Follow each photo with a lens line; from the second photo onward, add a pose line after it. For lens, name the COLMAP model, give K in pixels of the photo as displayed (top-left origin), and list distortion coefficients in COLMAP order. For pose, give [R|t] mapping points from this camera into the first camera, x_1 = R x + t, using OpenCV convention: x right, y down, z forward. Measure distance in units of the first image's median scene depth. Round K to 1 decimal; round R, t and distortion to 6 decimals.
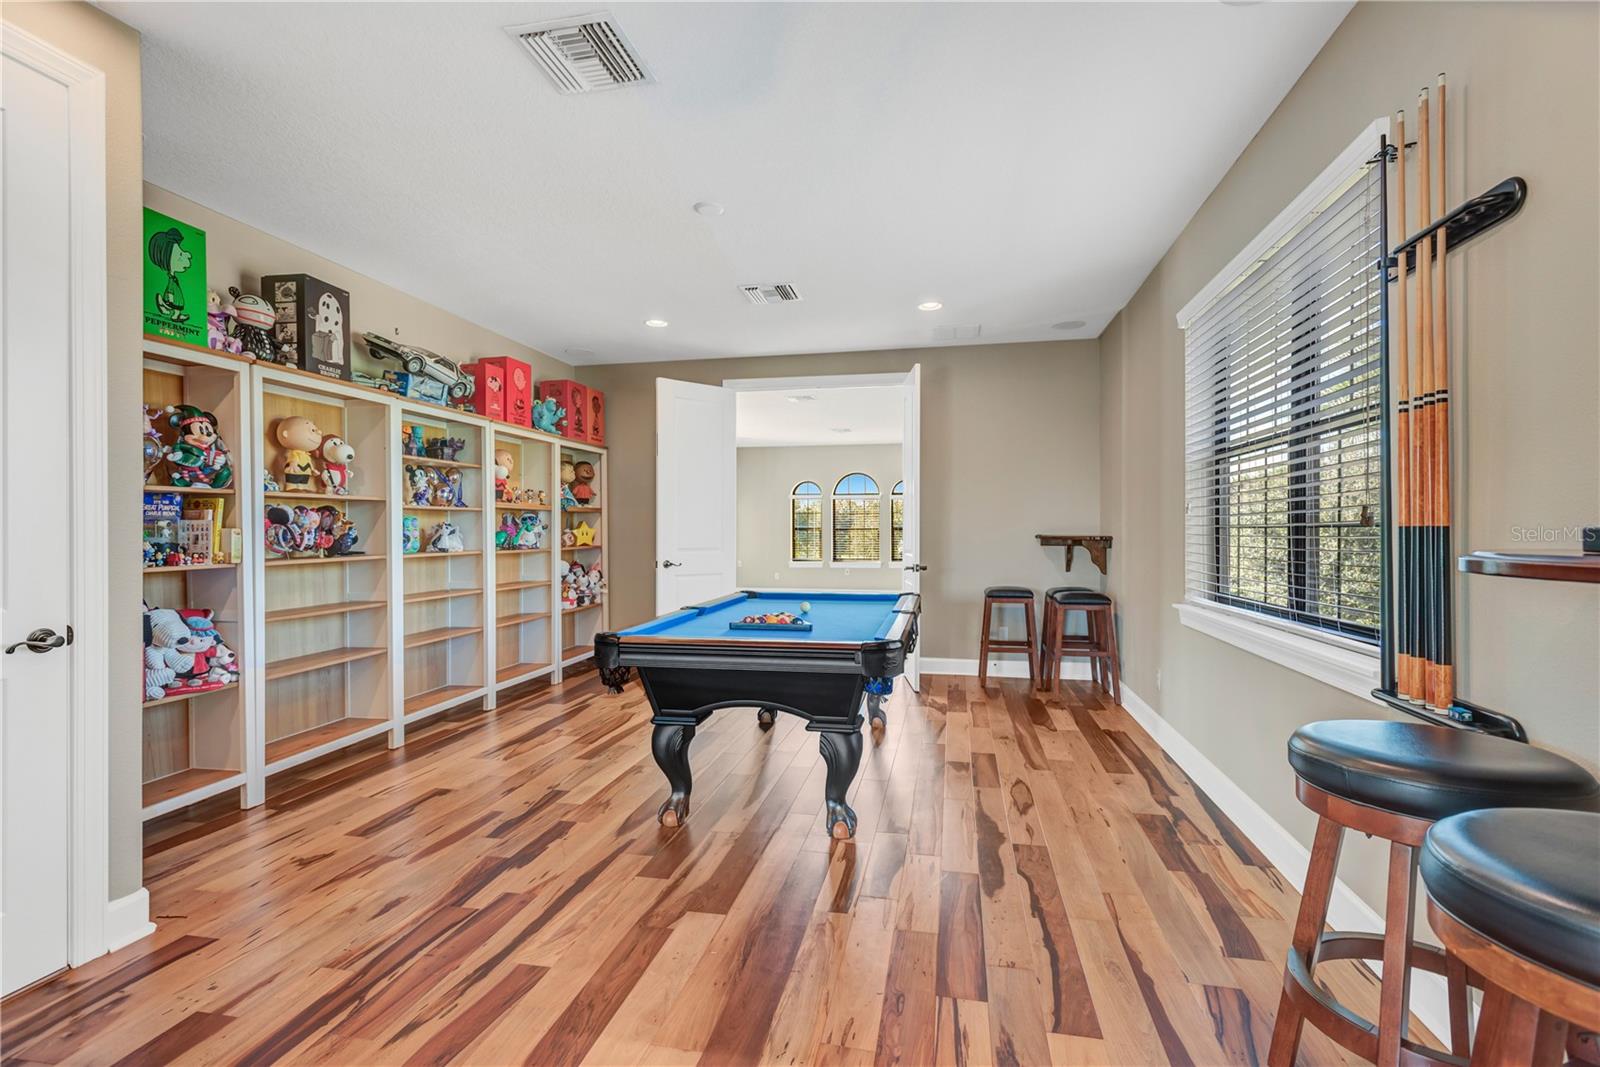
lens RADIAL K [[744.9, 0, 803.1], [0, 744.9, 531.5], [0, 0, 1]] dist [0.019502, -0.008202]
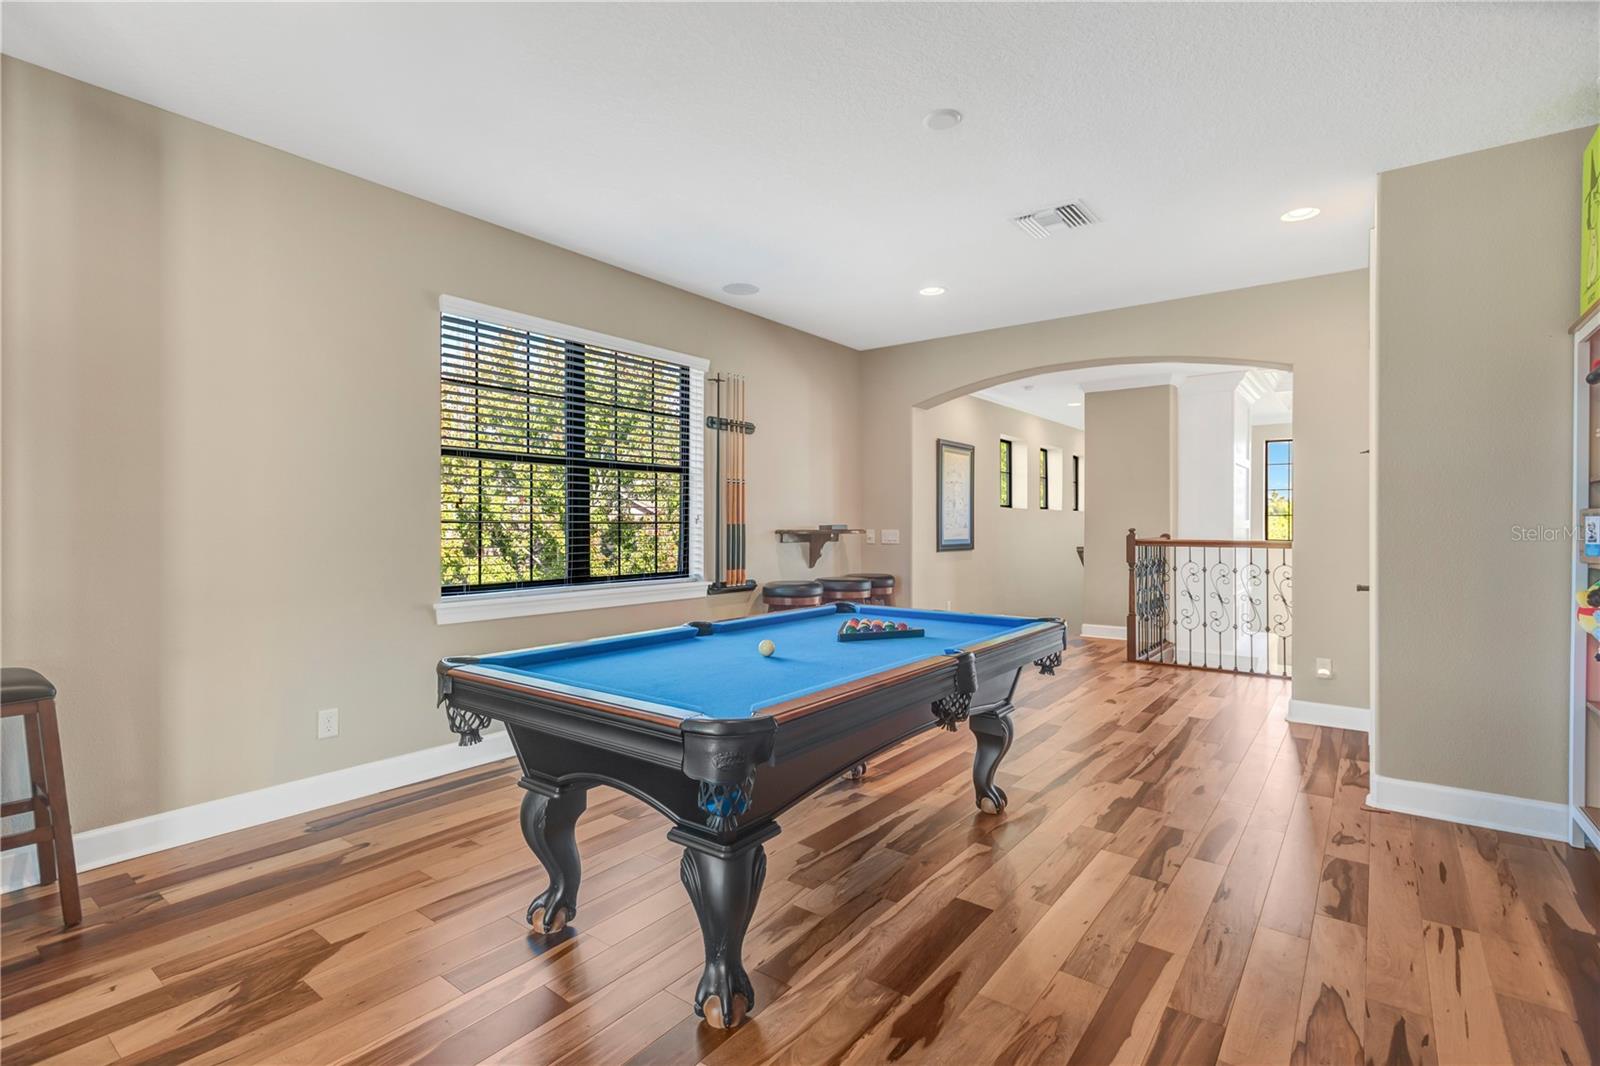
lens RADIAL K [[744.9, 0, 803.1], [0, 744.9, 531.0], [0, 0, 1]] dist [0.019502, -0.008202]
pose [[-0.900810, -0.001938, 0.434210, -0.406282], [0.001043, 0.999977, 0.006628, 0.000059], [-0.434213, 0.006423, -0.900787, 2.155882]]
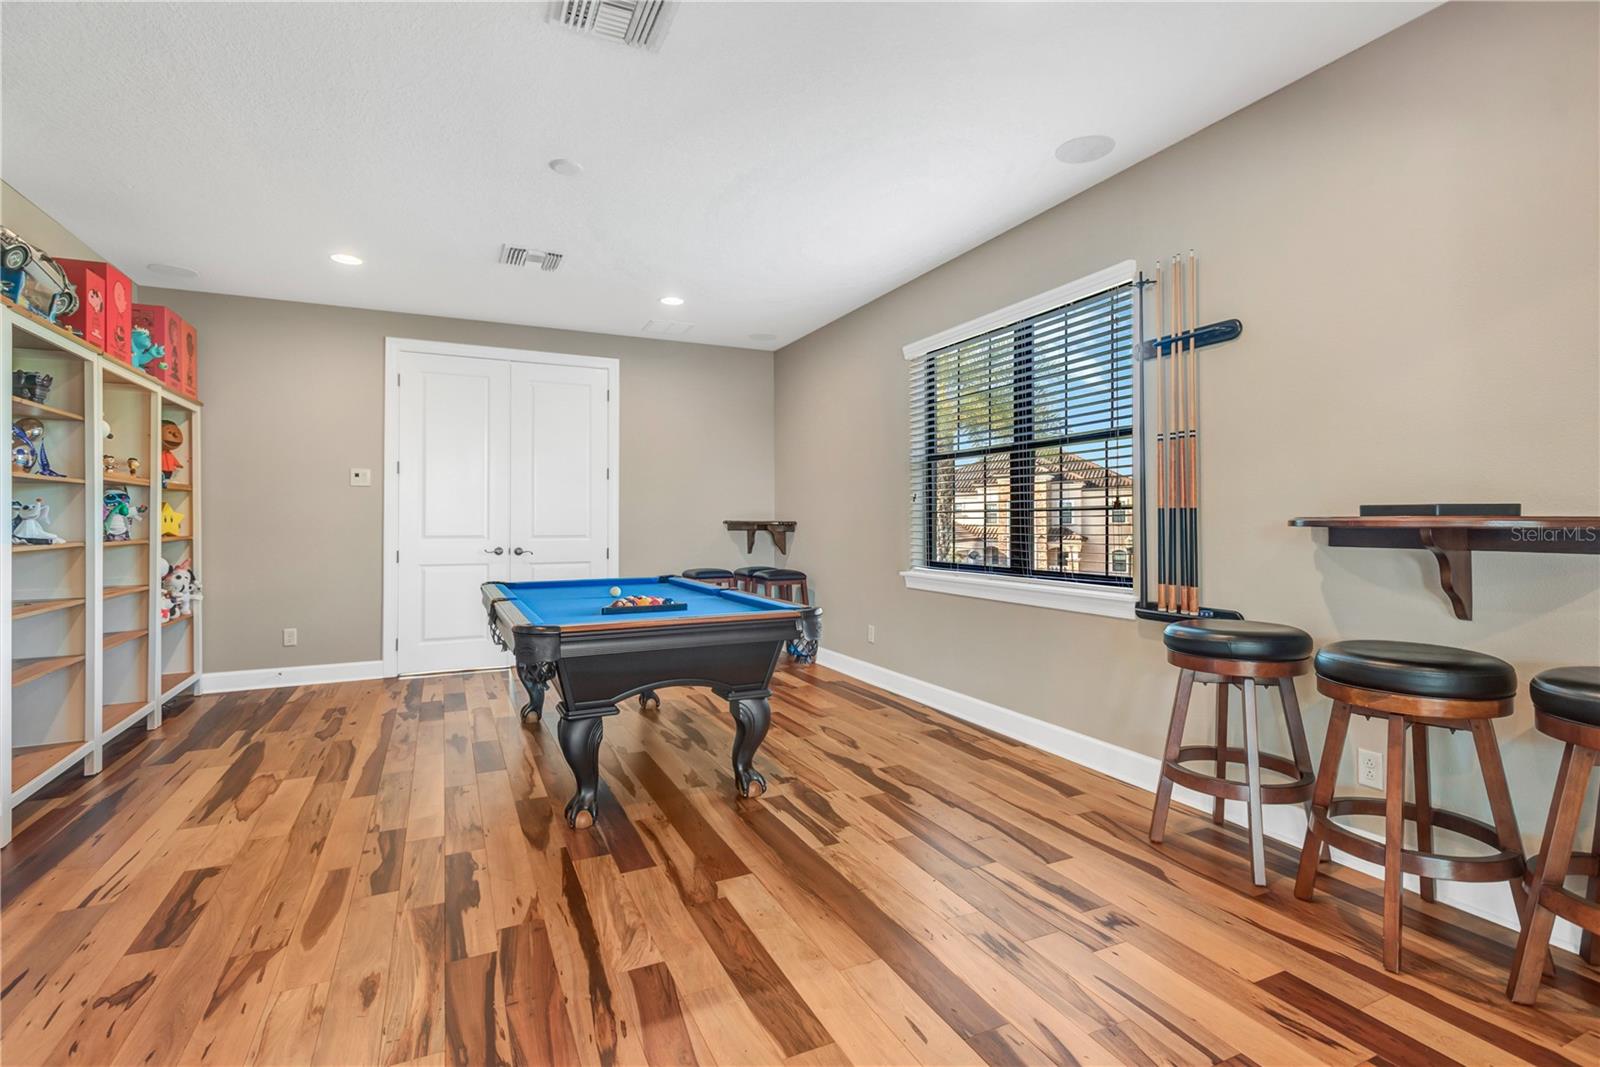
lens RADIAL K [[754.7, 0, 804.1], [0, 754.7, 517.8], [0, 0, 1]] dist [0.017134, -0.008166]
pose [[0.797989, 0.002906, 0.602666, -0.553367], [0.001267, 0.999978, -0.006500, 0.015055], [-0.602671, 0.005951, 0.797967, 0.082331]]
